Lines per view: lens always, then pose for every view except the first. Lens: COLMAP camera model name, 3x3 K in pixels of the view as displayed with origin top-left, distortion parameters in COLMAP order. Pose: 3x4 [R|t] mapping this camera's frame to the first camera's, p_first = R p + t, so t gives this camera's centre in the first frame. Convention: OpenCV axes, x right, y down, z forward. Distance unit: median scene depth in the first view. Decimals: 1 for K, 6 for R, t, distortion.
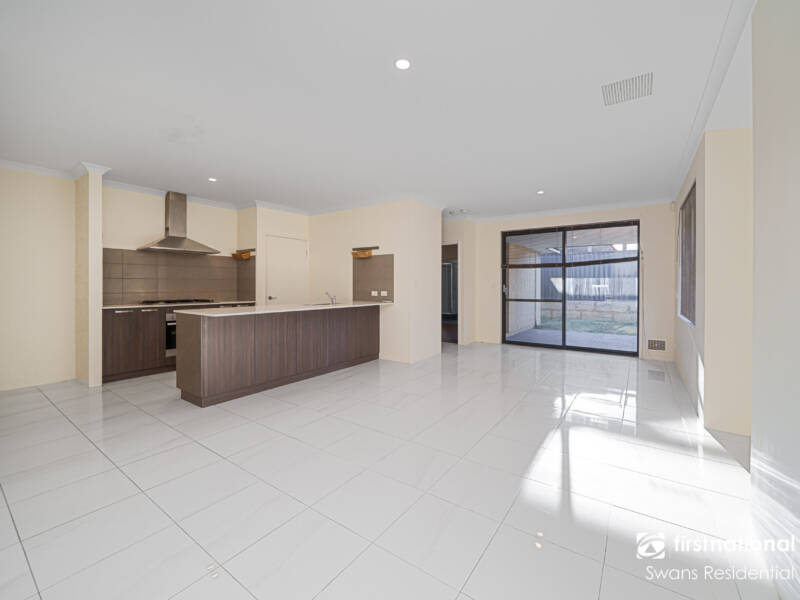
lens RADIAL K [[332.9, 0, 420.1], [0, 332.9, 284.9], [0, 0, 1]] dist [-0.000323, -0.000016]
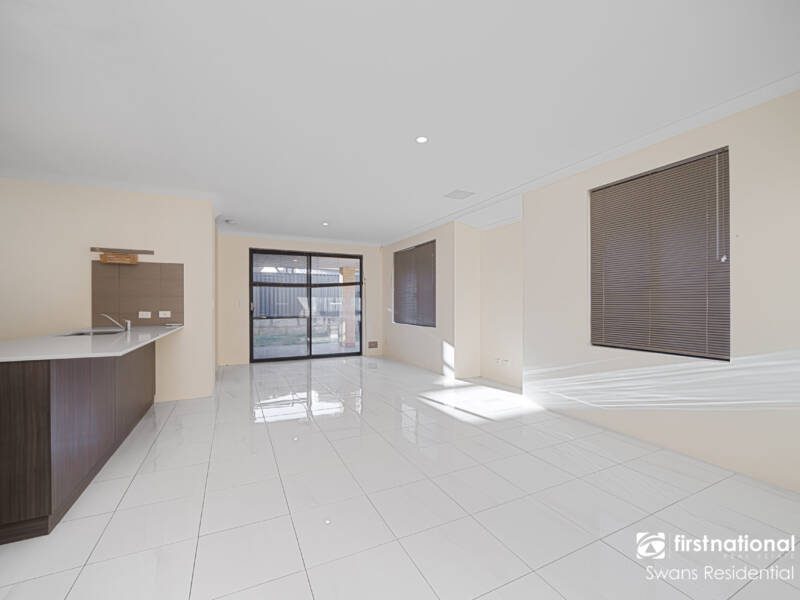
lens RADIAL K [[345.7, 0, 400.0], [0, 345.7, 300.0], [0, 0, 1]] dist [-0.014998, 0.000095]
pose [[0.507921, 0.005597, 0.861386, -0.471337], [0.002609, 0.999964, -0.008036, 0.000870], [-0.861400, 0.006328, 0.507888, 0.132594]]
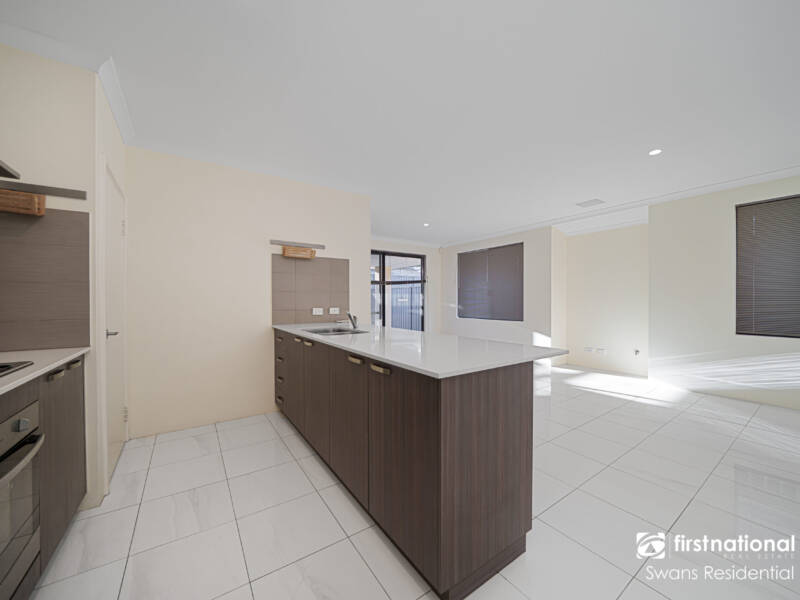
lens RADIAL K [[307.3, 0, 397.8], [0, 307.3, 300.3], [0, 0, 1]] dist [-0.011319, -0.000016]
pose [[0.373849, -0.004693, 0.927478, -0.638600], [0.002067, 0.999989, 0.004226, -0.000061], [-0.927487, 0.000337, 0.373855, 0.567505]]
